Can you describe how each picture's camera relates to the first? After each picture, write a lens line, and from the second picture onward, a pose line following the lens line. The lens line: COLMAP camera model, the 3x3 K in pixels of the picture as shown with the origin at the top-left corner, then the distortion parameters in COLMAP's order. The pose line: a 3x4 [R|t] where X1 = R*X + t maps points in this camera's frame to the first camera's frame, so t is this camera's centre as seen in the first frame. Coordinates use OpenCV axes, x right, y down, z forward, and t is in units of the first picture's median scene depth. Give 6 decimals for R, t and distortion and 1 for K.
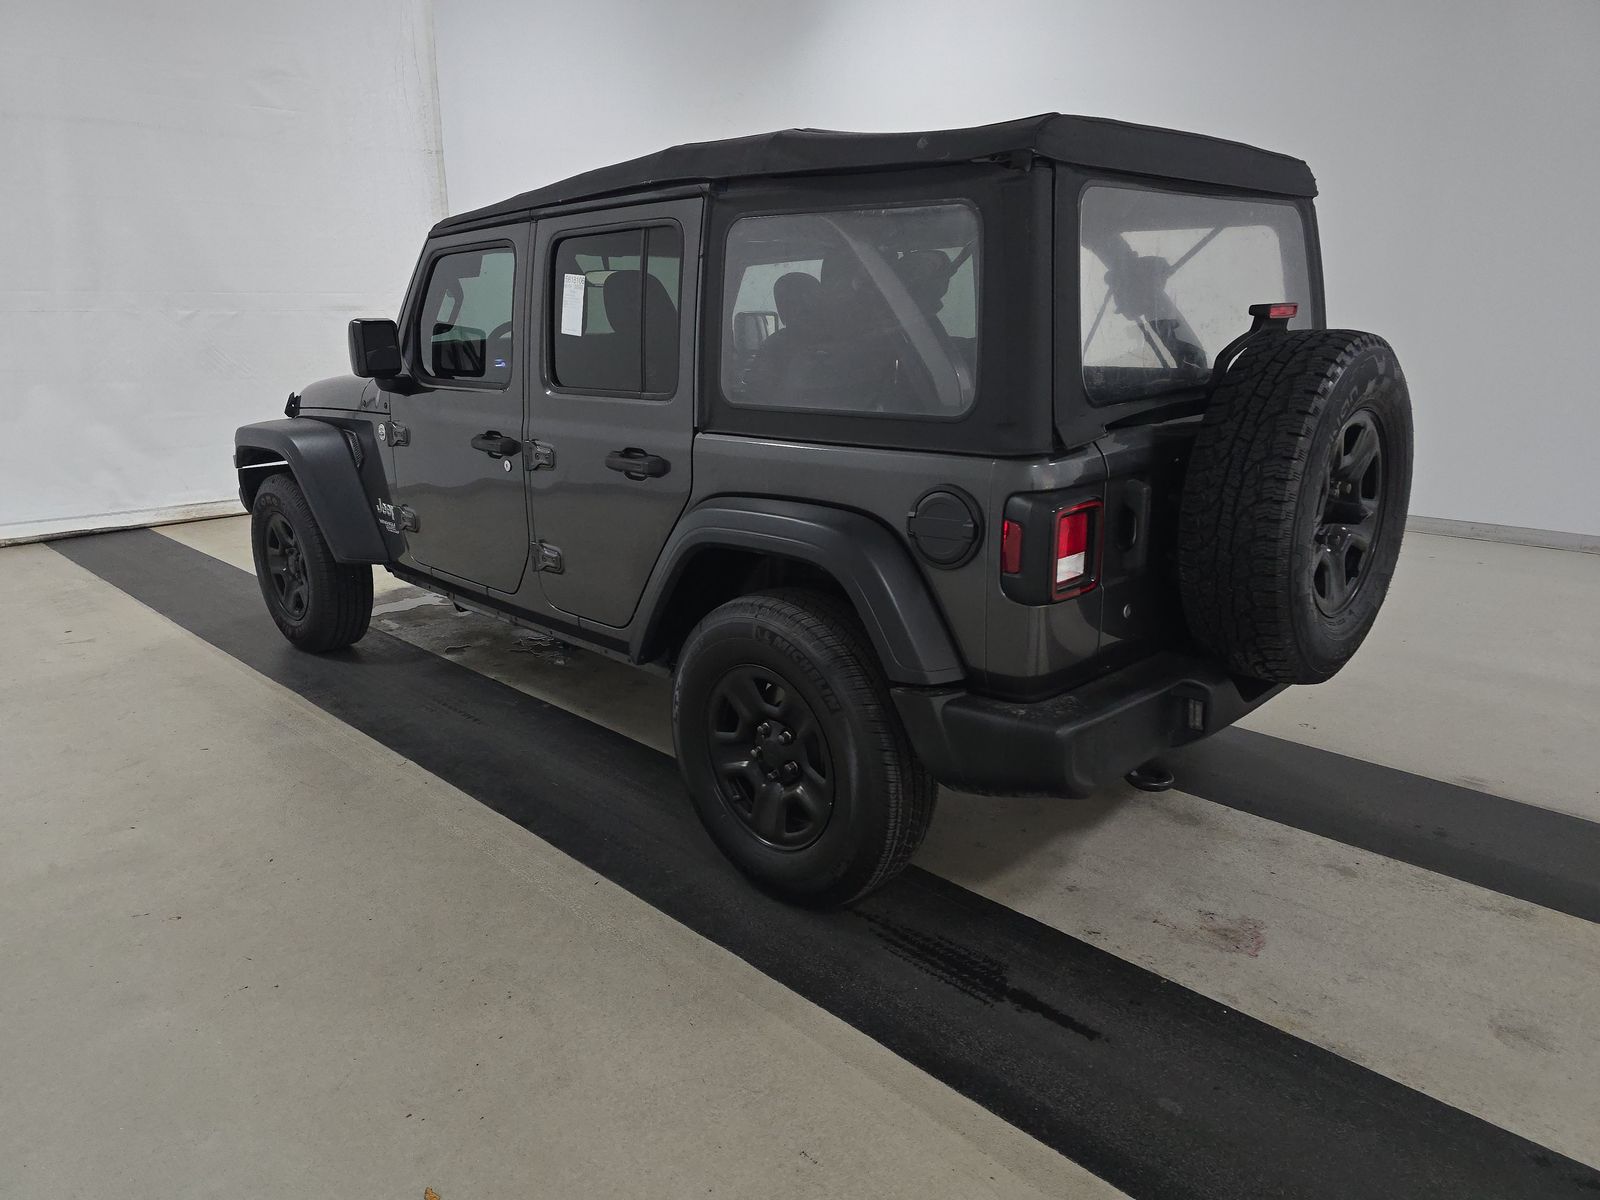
lens RADIAL K [[1098.7, 0, 800.0], [0, 1098.7, 600.0], [0, 0, 1]] dist [0.006716, 0.002293]
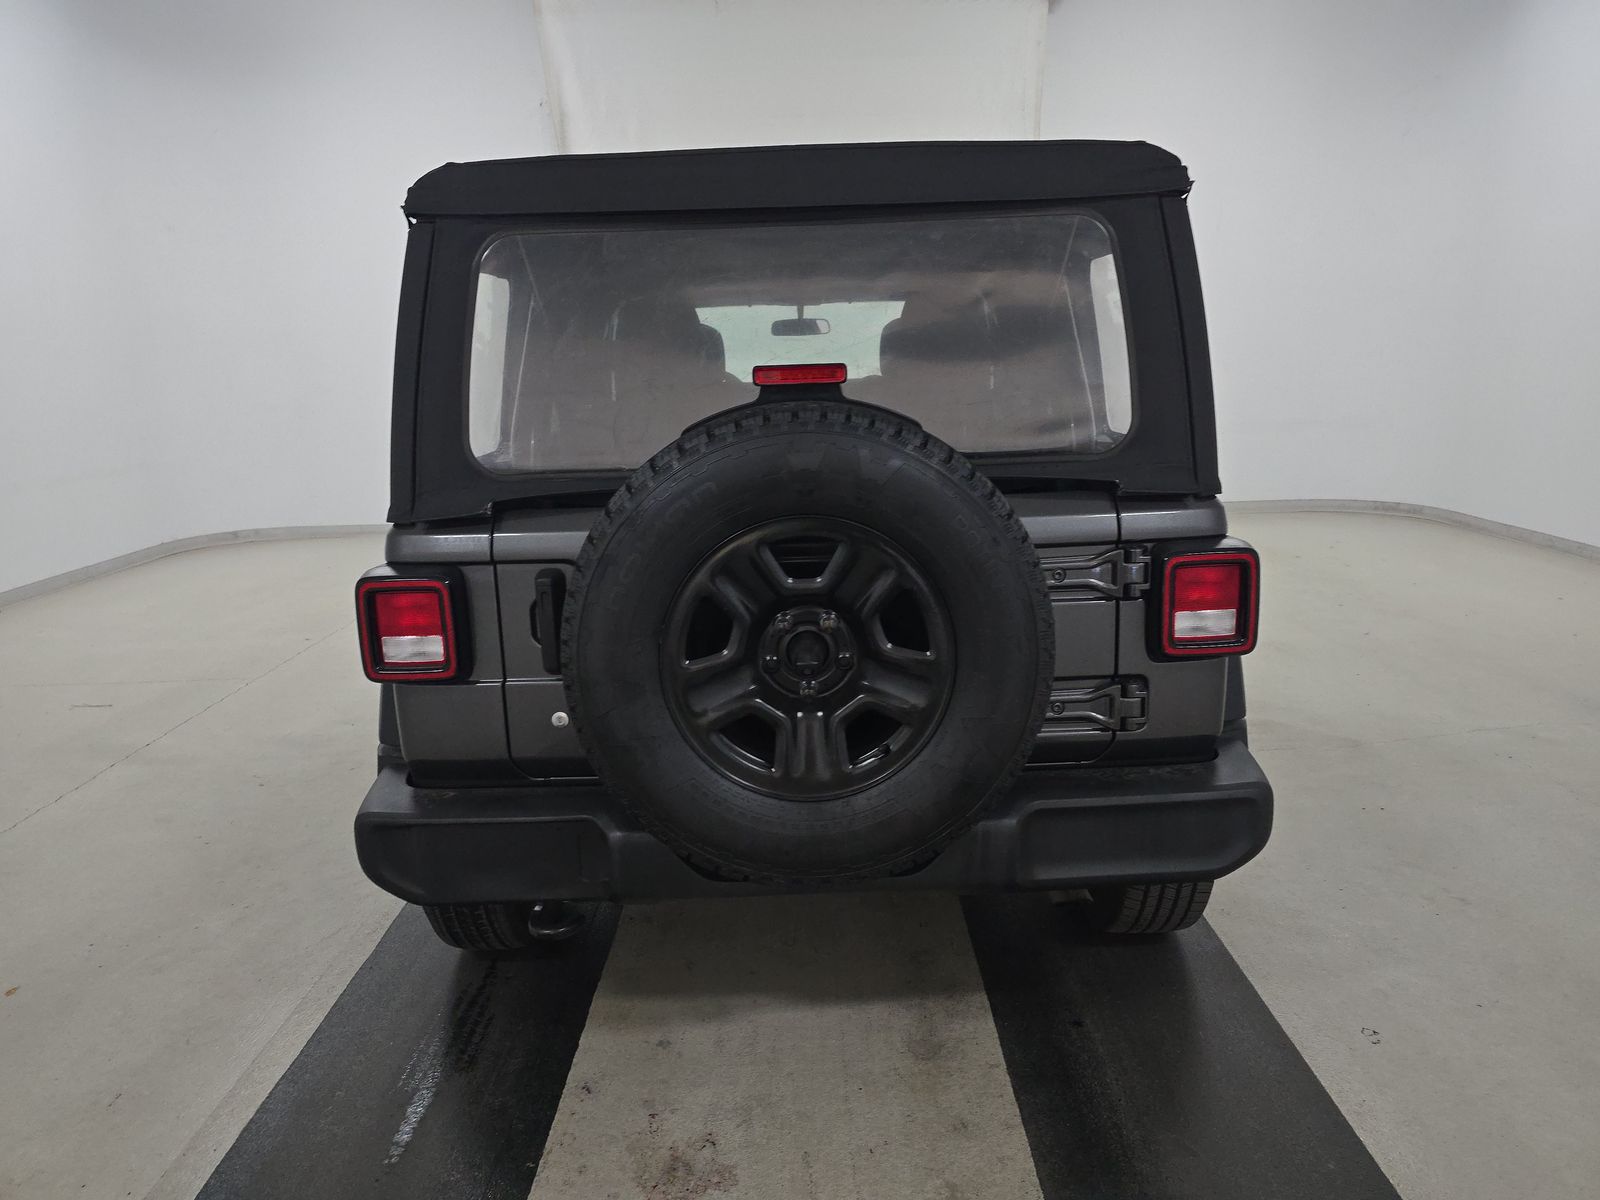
lens RADIAL K [[1103.3, 0, 800.0], [0, 1103.3, 600.0], [0, 0, 1]] dist [0.000128, 0.000262]
pose [[0.694883, 0.155141, -0.702189, 0.619263], [-0.174311, 0.983669, 0.044833, -0.093757], [0.697677, 0.091245, 0.710578, 0.312712]]
